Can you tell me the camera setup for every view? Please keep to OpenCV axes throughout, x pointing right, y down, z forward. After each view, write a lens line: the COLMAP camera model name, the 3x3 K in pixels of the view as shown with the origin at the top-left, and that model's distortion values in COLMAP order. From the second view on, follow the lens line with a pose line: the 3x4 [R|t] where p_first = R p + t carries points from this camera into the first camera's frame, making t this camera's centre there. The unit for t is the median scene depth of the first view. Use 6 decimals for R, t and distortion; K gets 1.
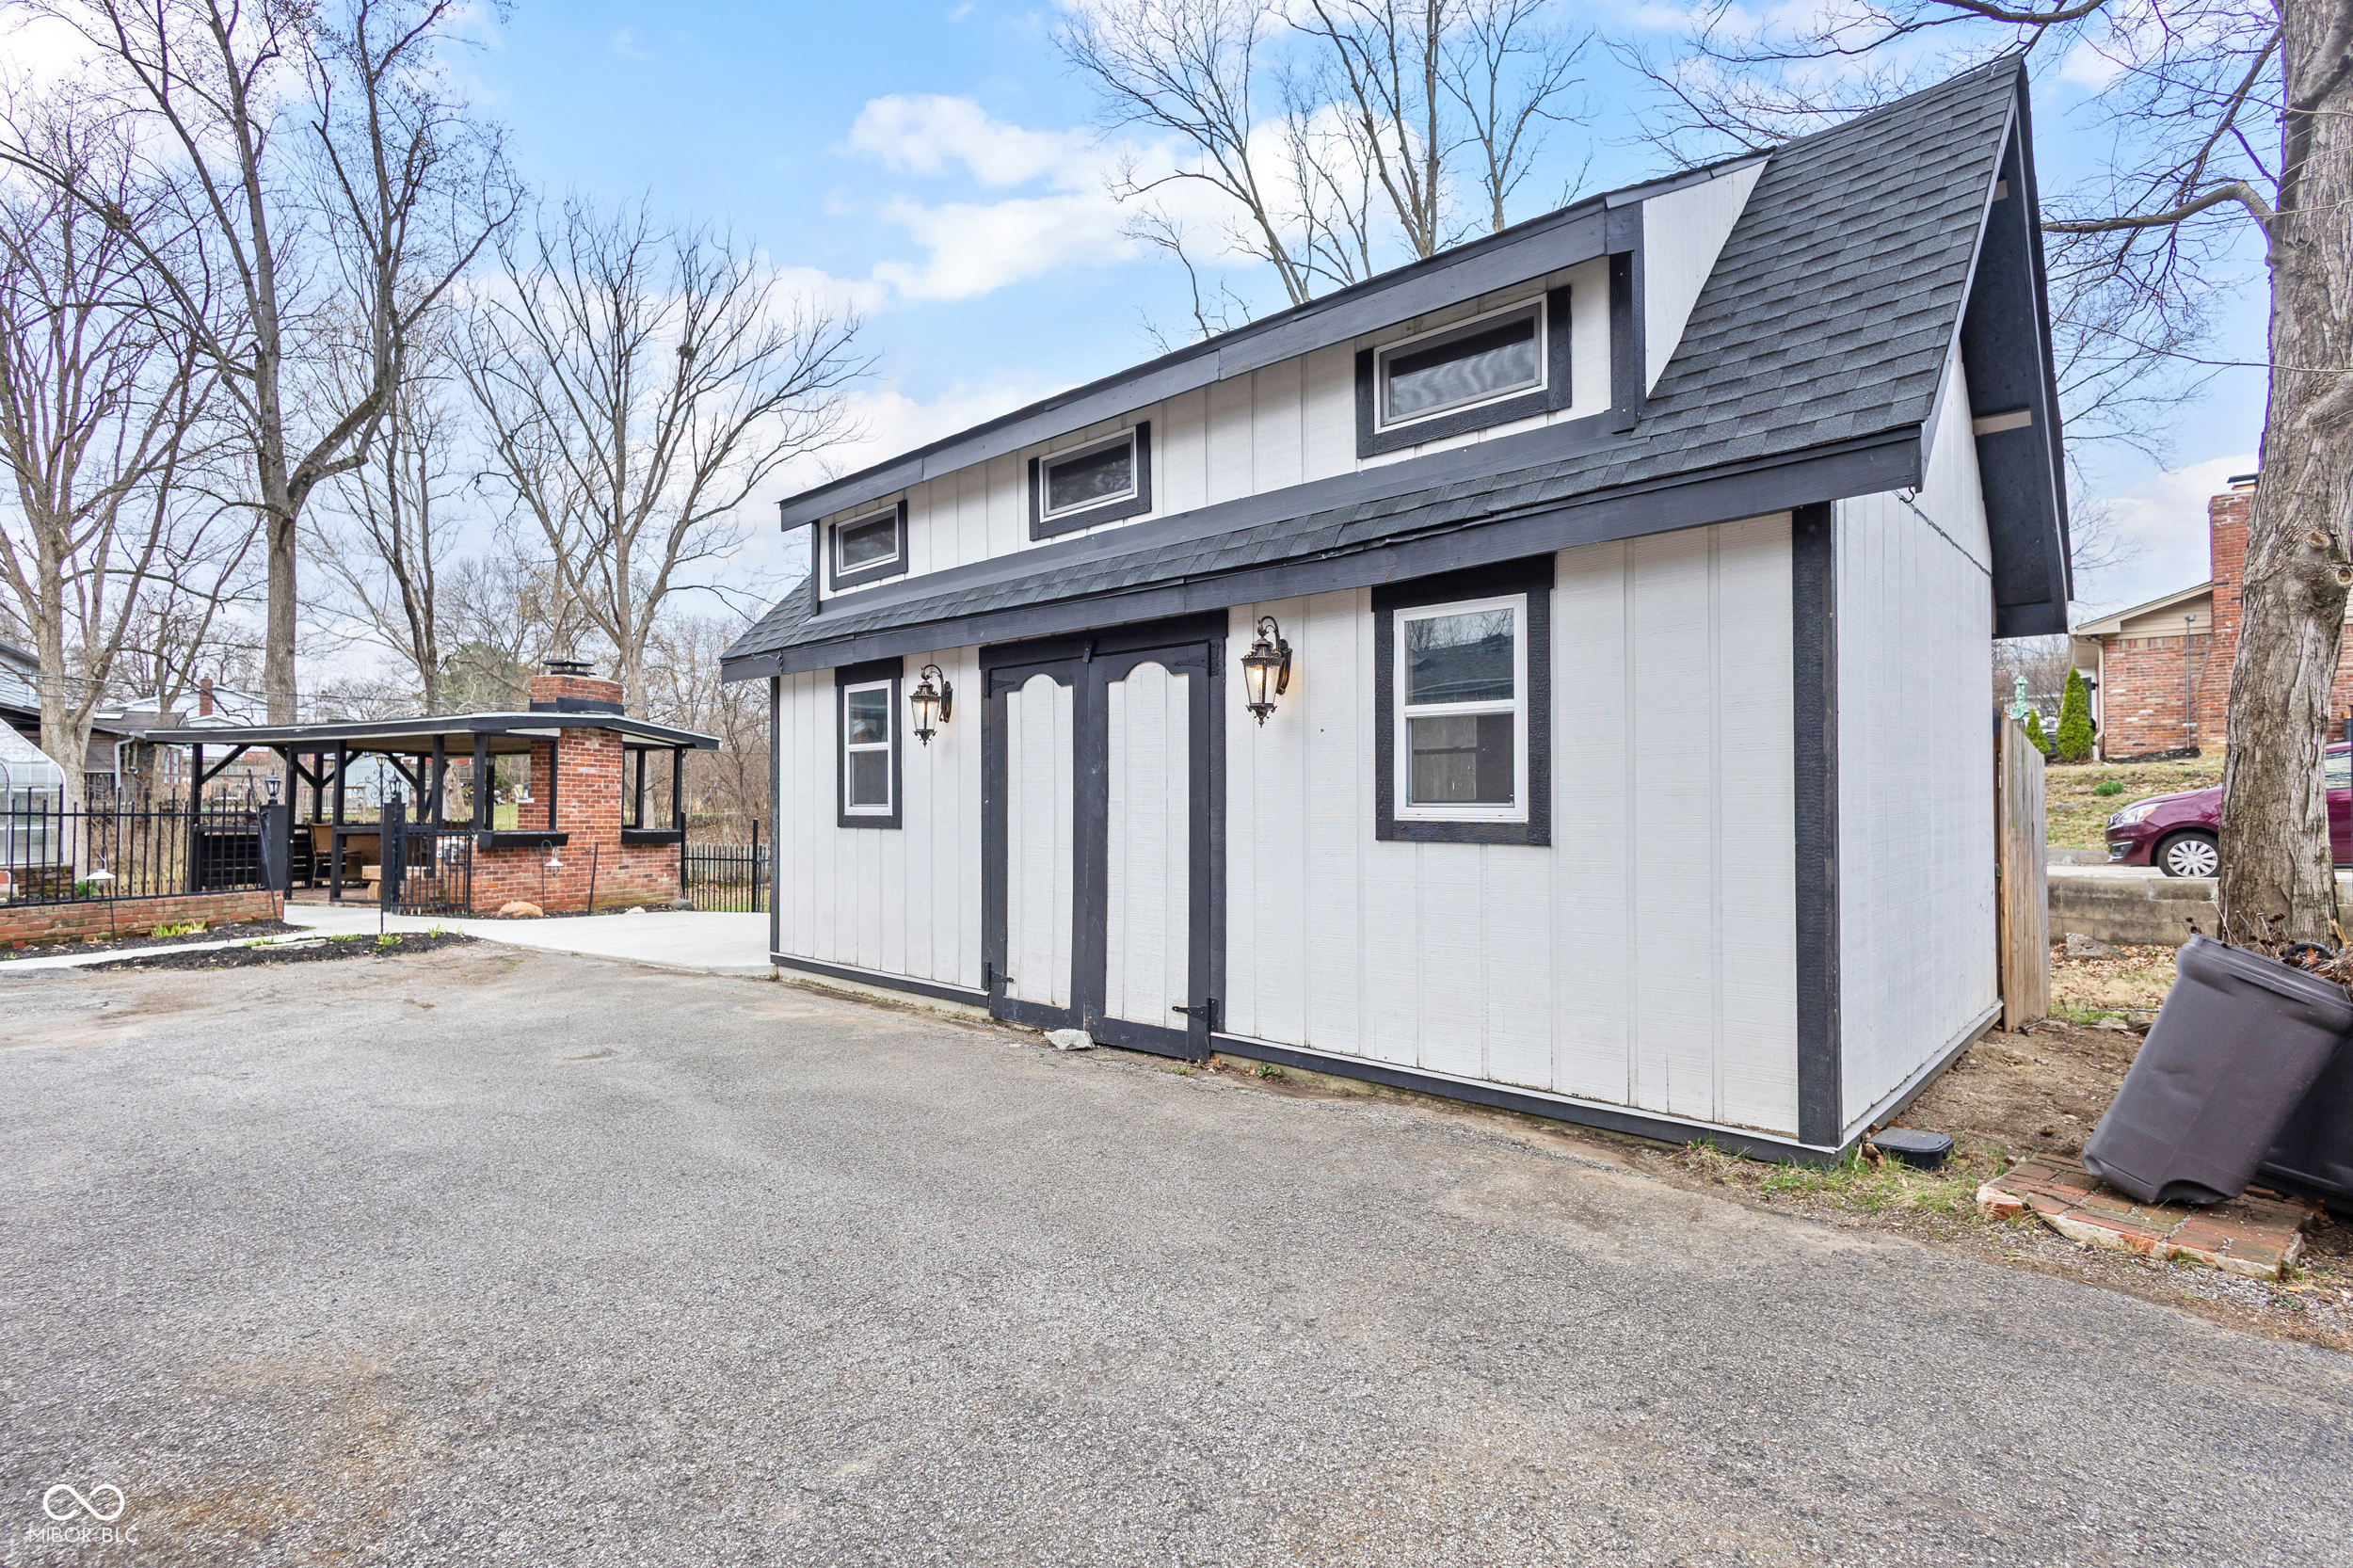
lens RADIAL K [[1111.1, 0, 1176.4], [0, 1111.1, 790.2], [0, 0, 1]] dist [0.013970, -0.002744]
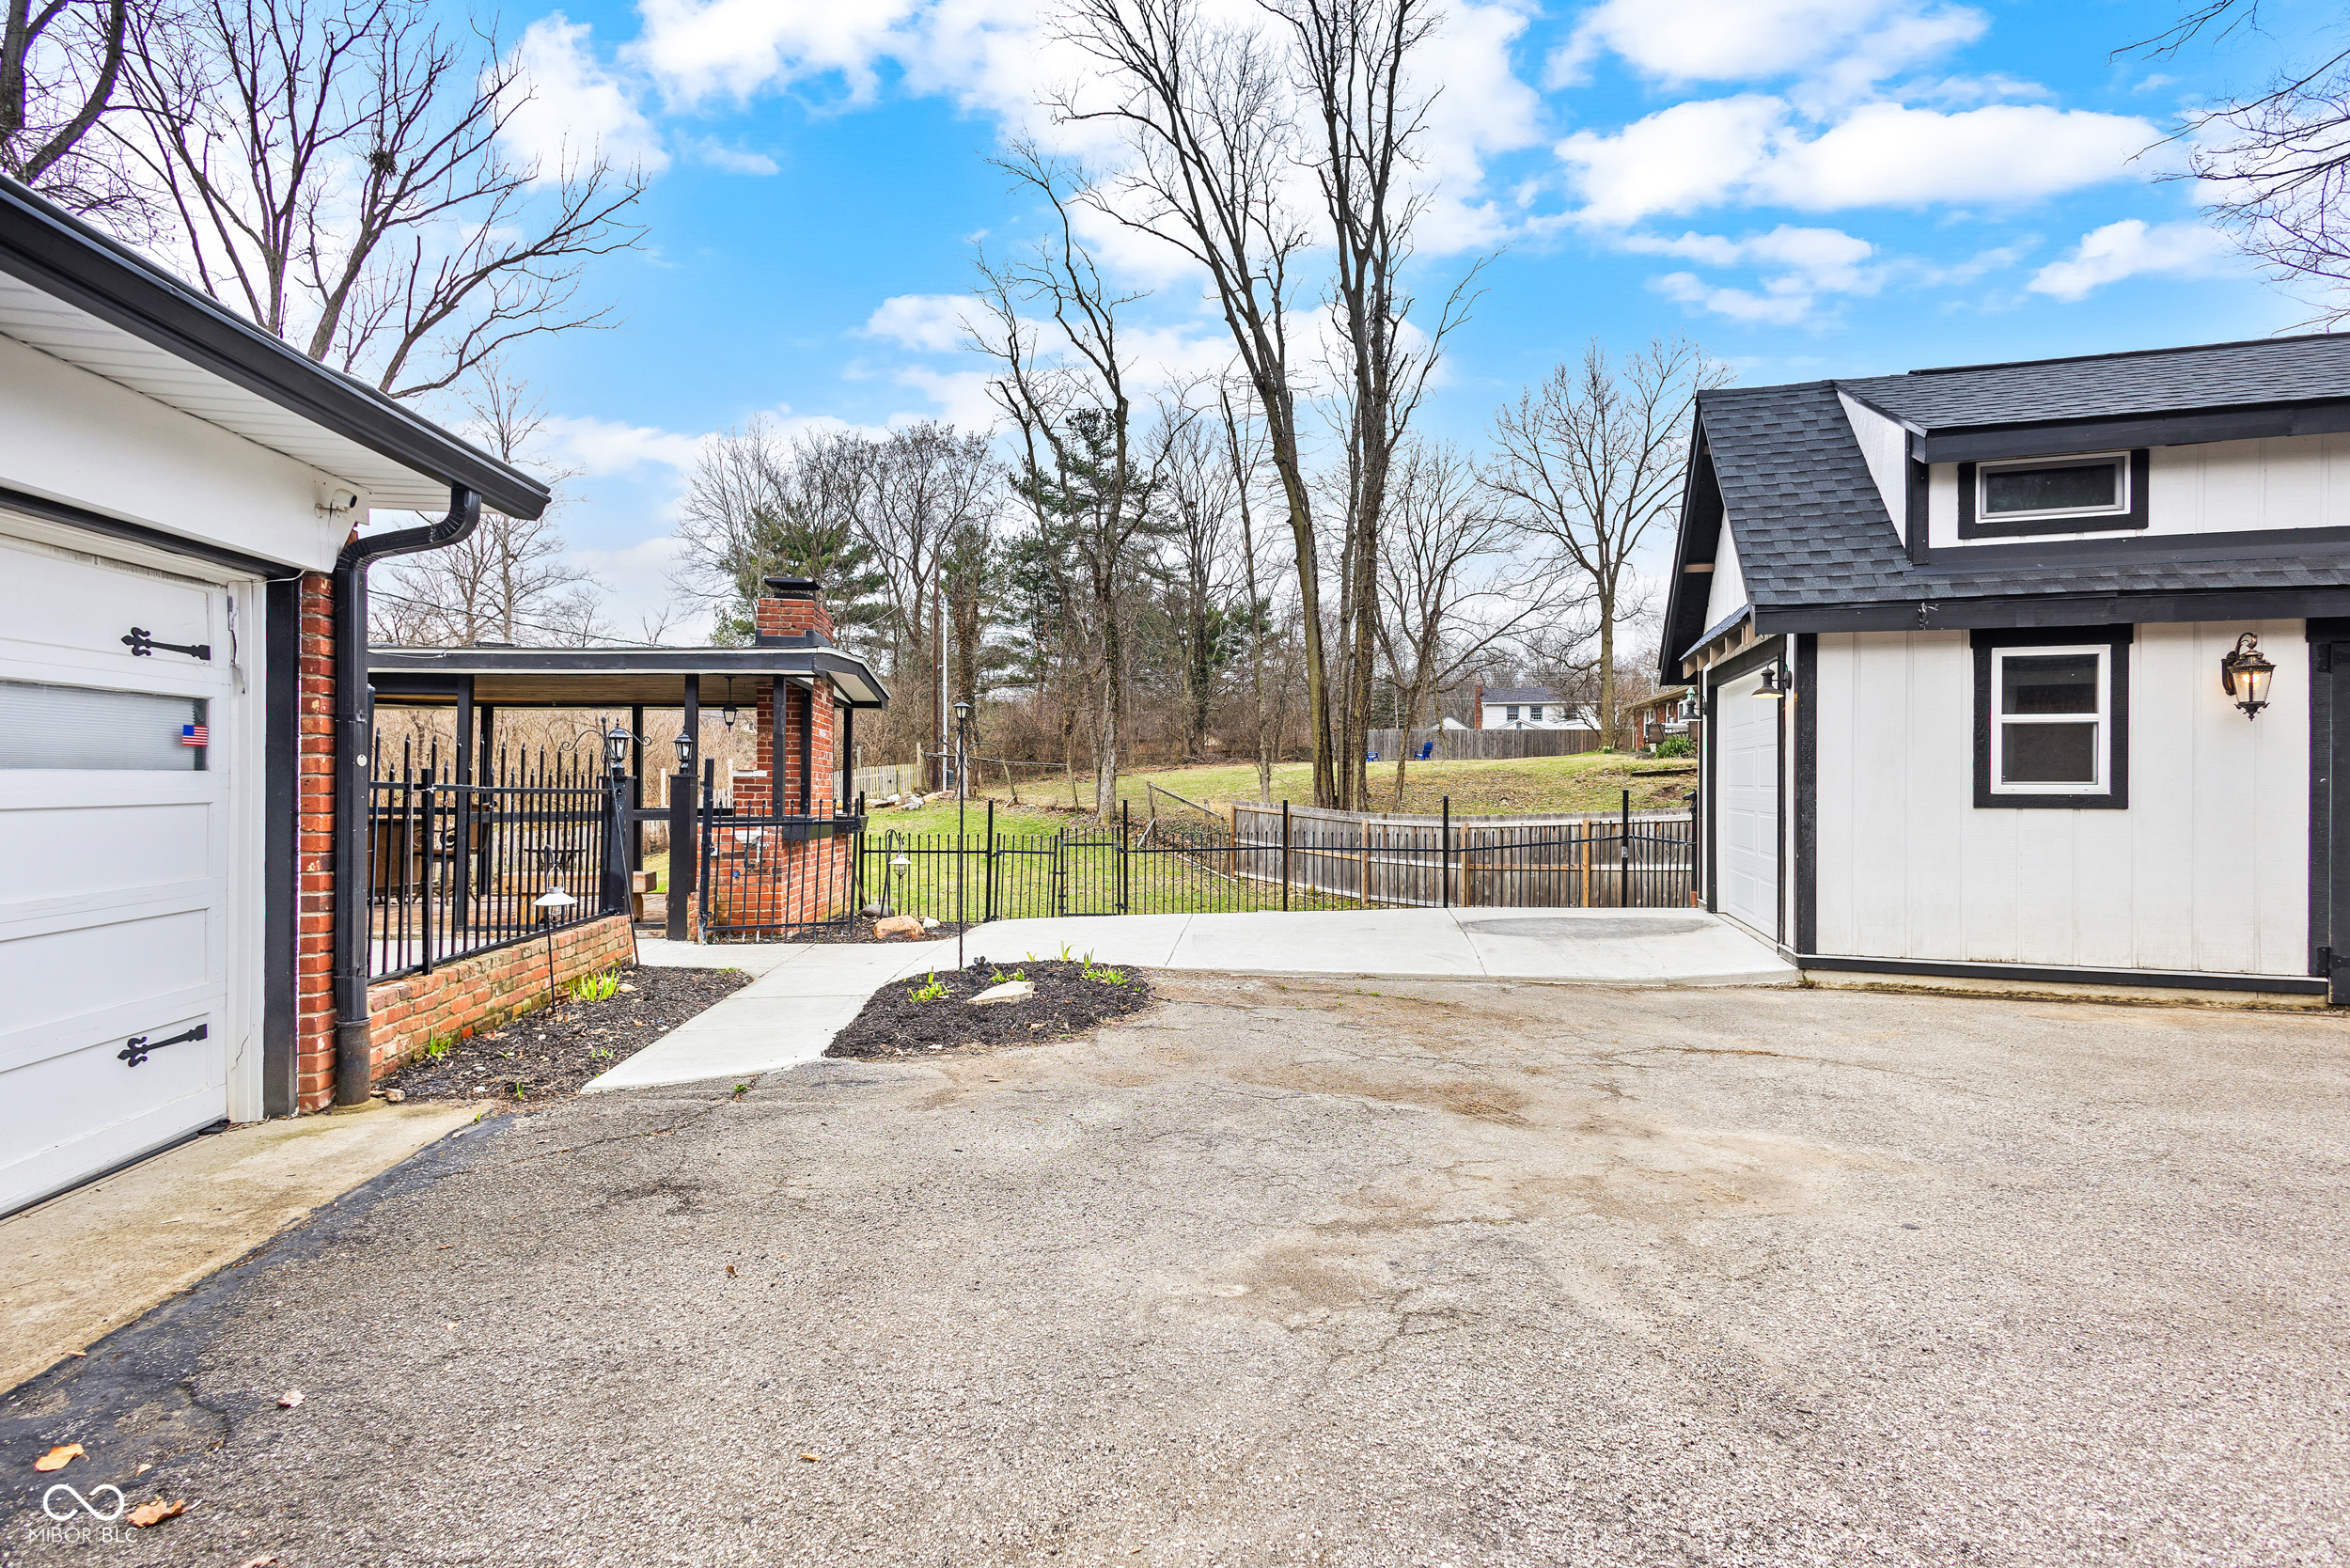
lens RADIAL K [[1109.7, 0, 1168.8], [0, 1109.7, 781.7], [0, 0, 1]] dist [0.013970, -0.002744]
pose [[0.900594, 0.005271, 0.434629, -1.480452], [-0.009464, 0.999927, 0.007484, 0.014212], [-0.434558, -0.010853, 0.900578, 0.558789]]
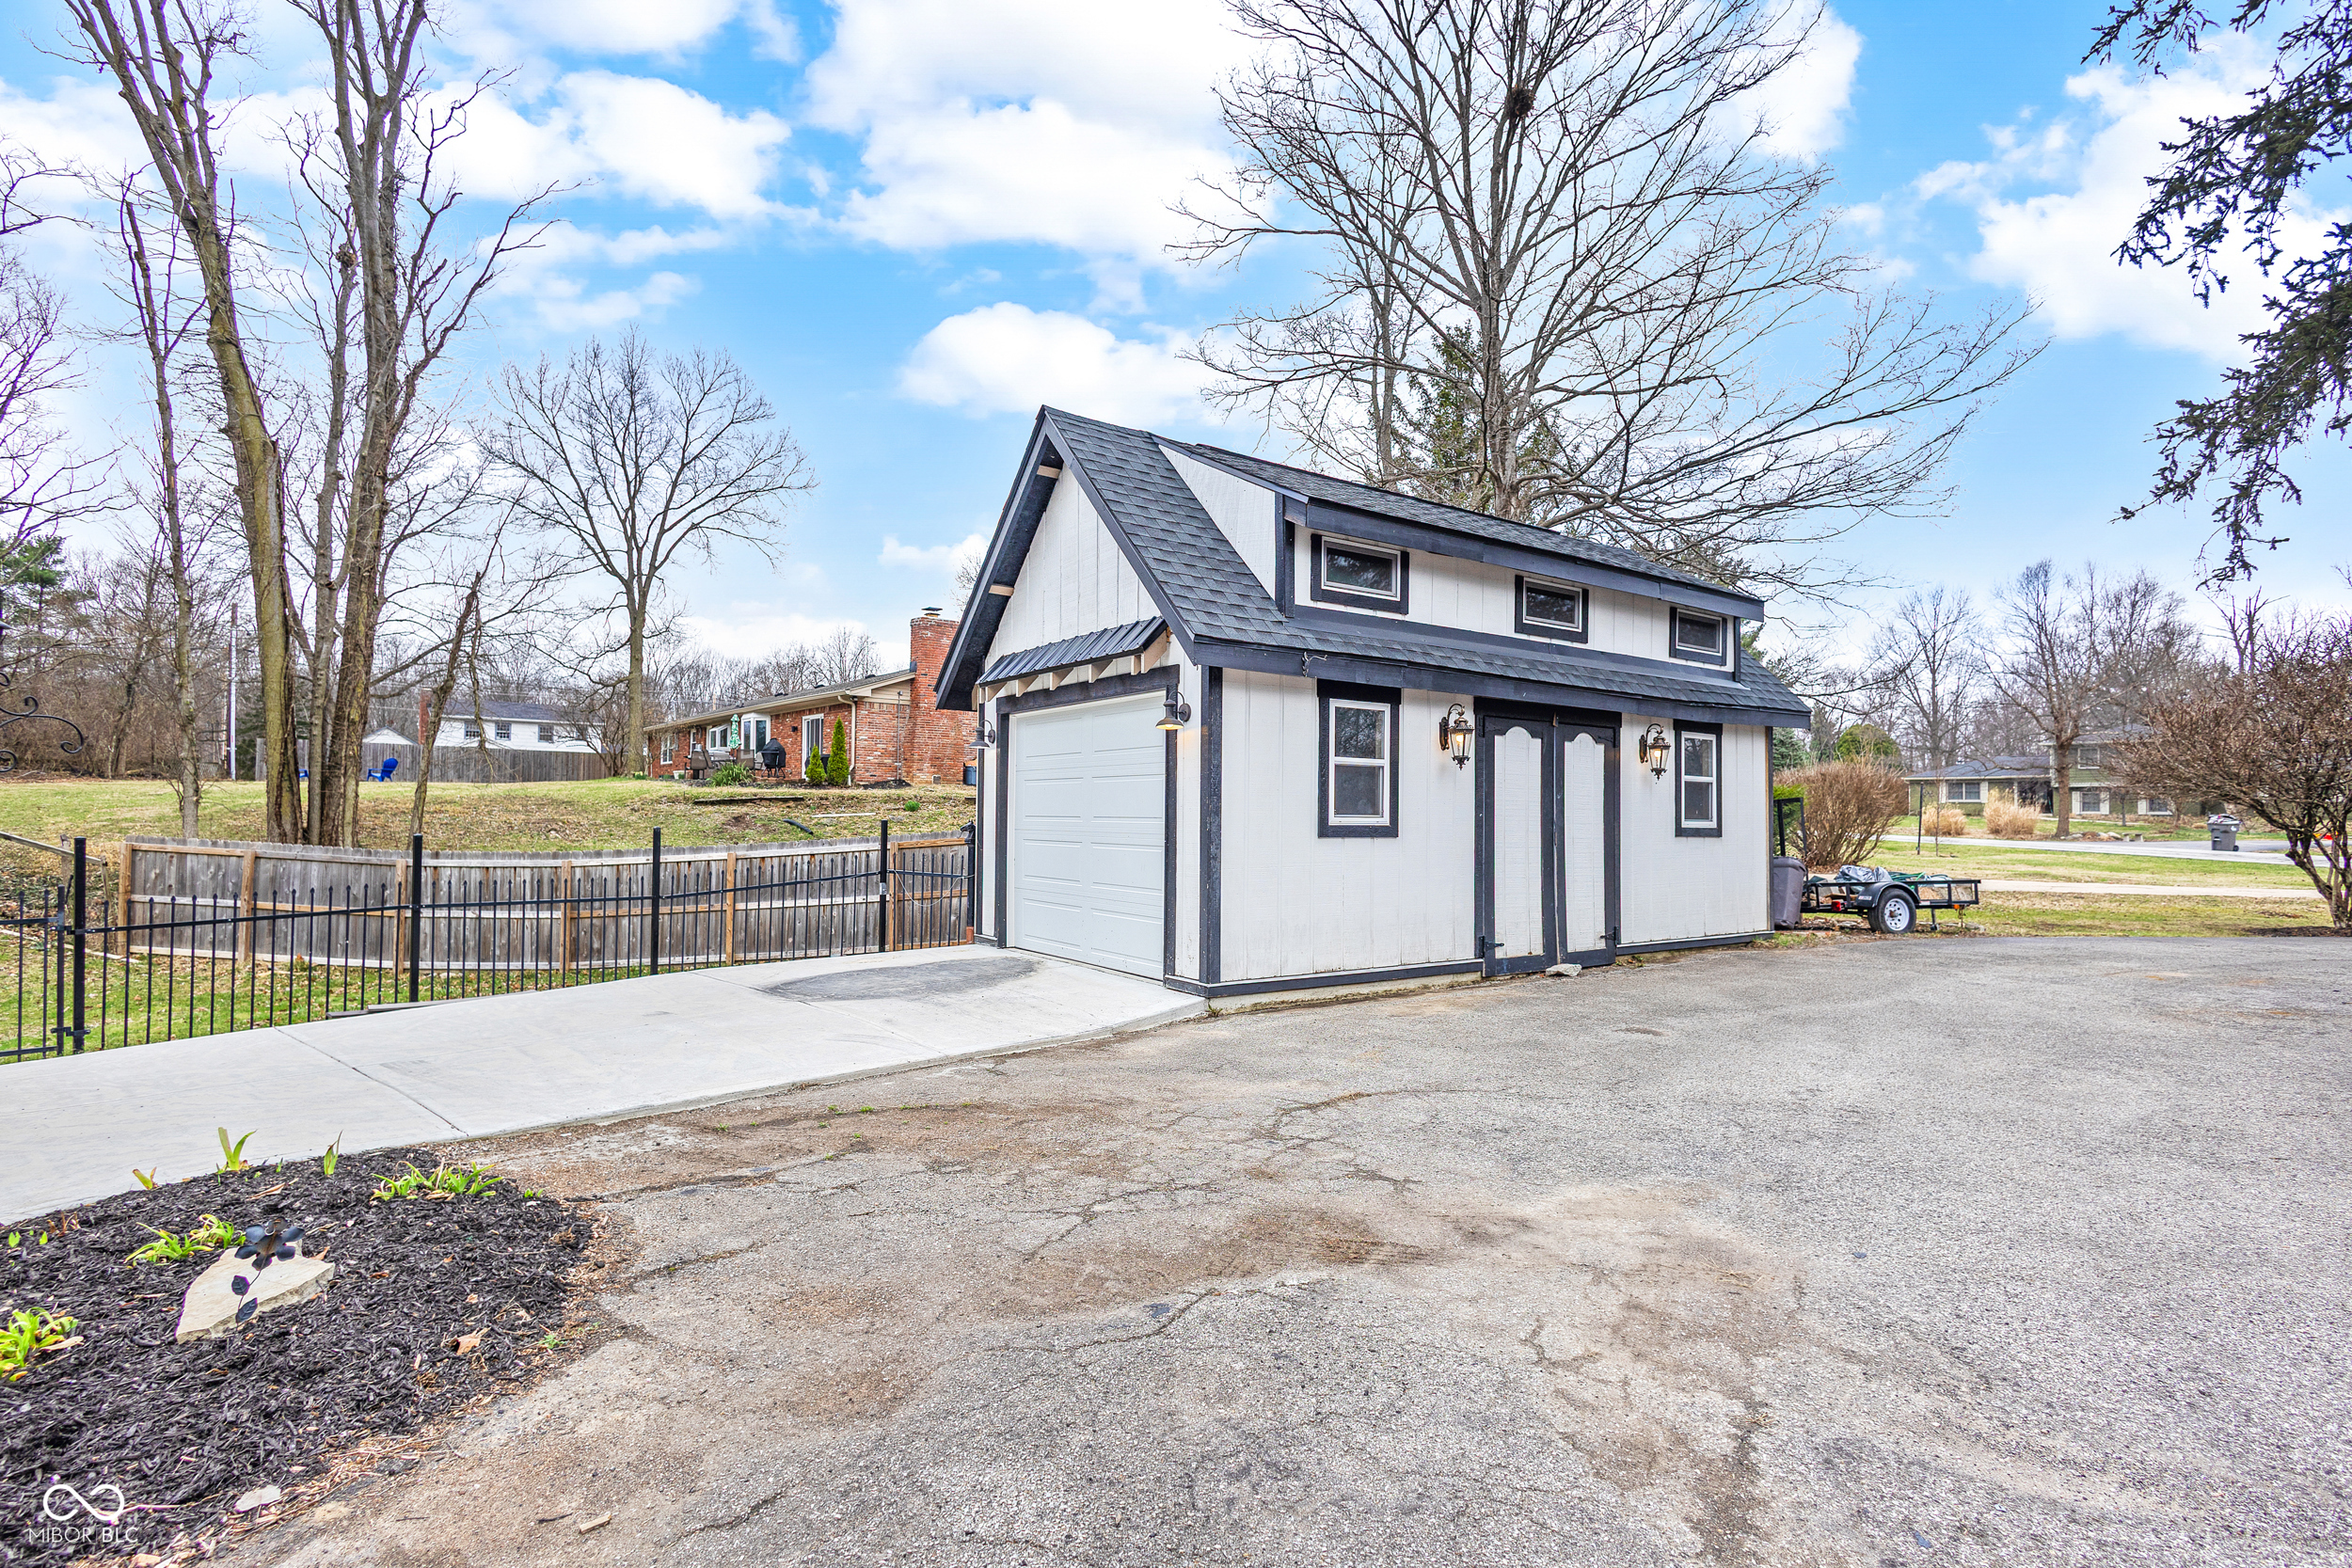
lens RADIAL K [[1110.6, 0, 1161.5], [0, 1110.6, 788.9], [0, 0, 1]] dist [0.013970, -0.002744]
pose [[0.221089, 0.030323, 0.974782, -1.536849], [-0.020318, 0.999443, -0.026482, 0.022051], [-0.975042, -0.013951, 0.221582, 1.071190]]
